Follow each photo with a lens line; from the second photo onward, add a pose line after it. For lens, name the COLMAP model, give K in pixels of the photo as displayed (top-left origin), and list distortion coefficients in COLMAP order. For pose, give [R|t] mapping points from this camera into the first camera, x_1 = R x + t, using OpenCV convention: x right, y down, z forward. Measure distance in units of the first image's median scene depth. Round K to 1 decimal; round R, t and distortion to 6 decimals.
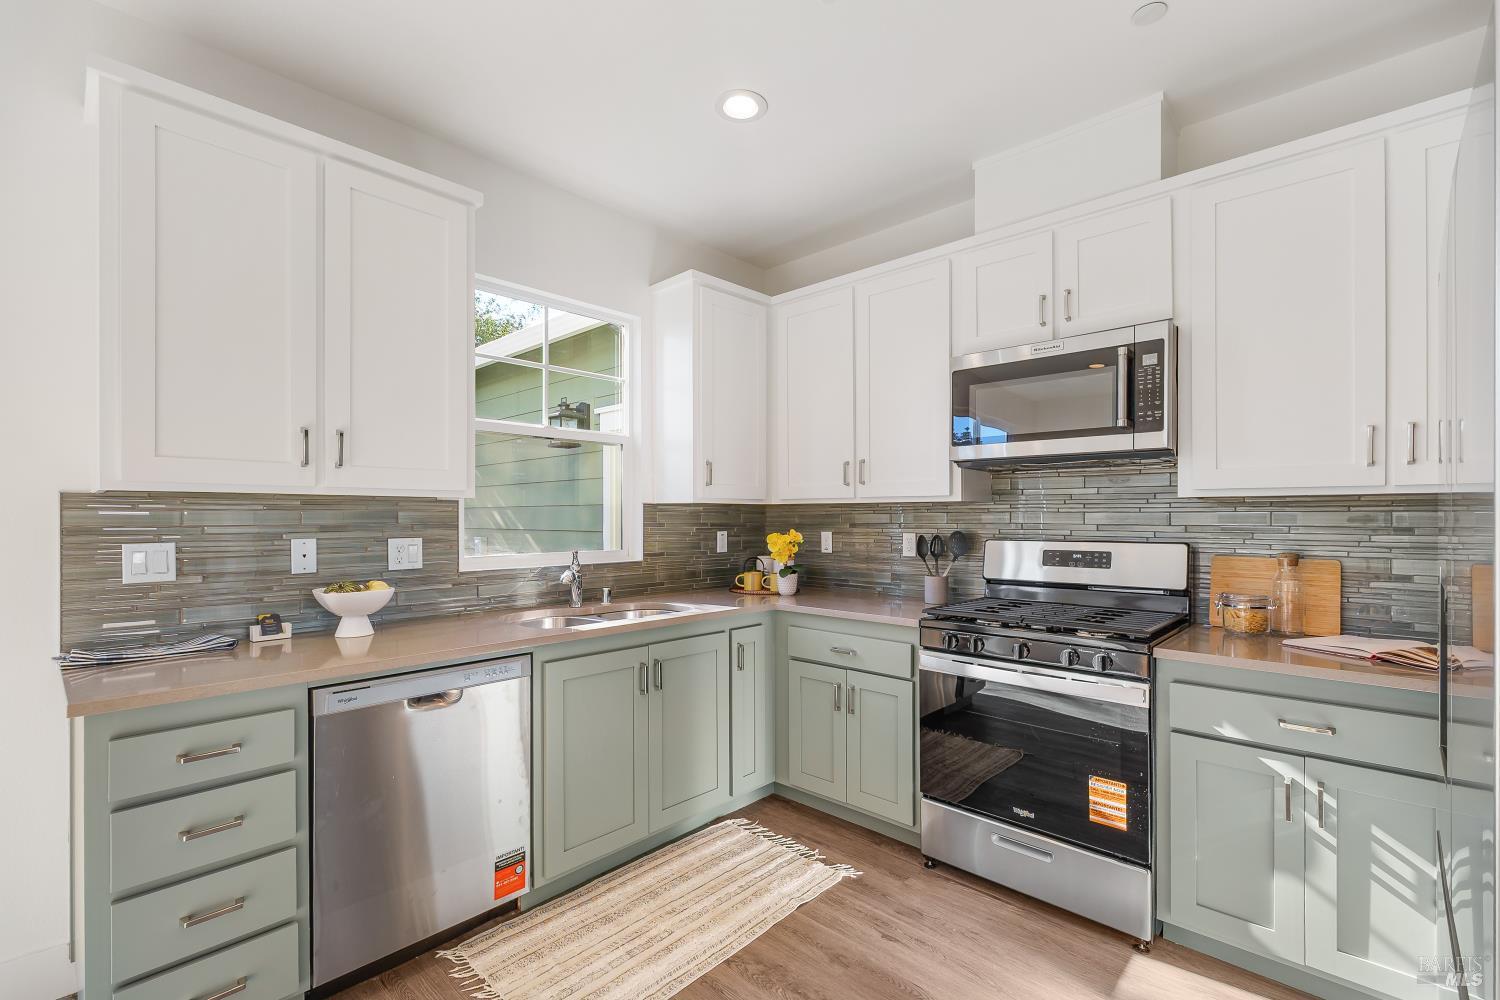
lens RADIAL K [[663.6, 0, 752.2], [0, 663.6, 512.5], [0, 0, 1]] dist [-0.001706, 0.001406]
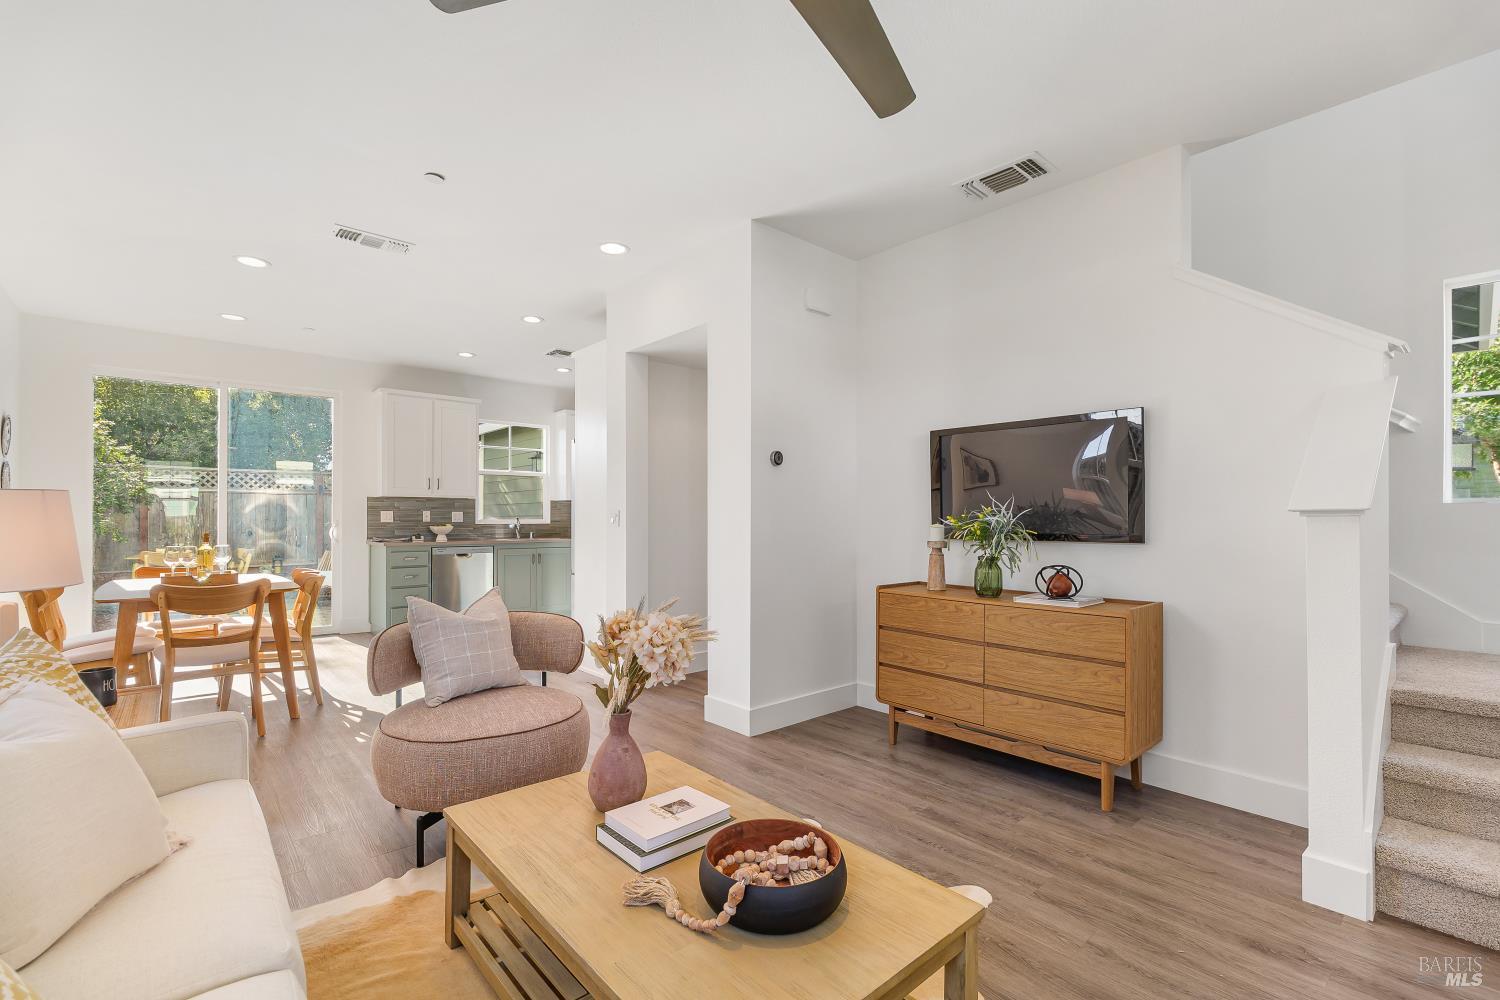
lens RADIAL K [[663.6, 0, 749.2], [0, 663.6, 511.2], [0, 0, 1]] dist [-0.001706, 0.001406]
pose [[0.995890, 0.000412, -0.090574, 0.488964], [-0.000770, 0.999992, -0.003911, 0.021220], [0.090572, 0.003965, 0.995882, -0.858980]]
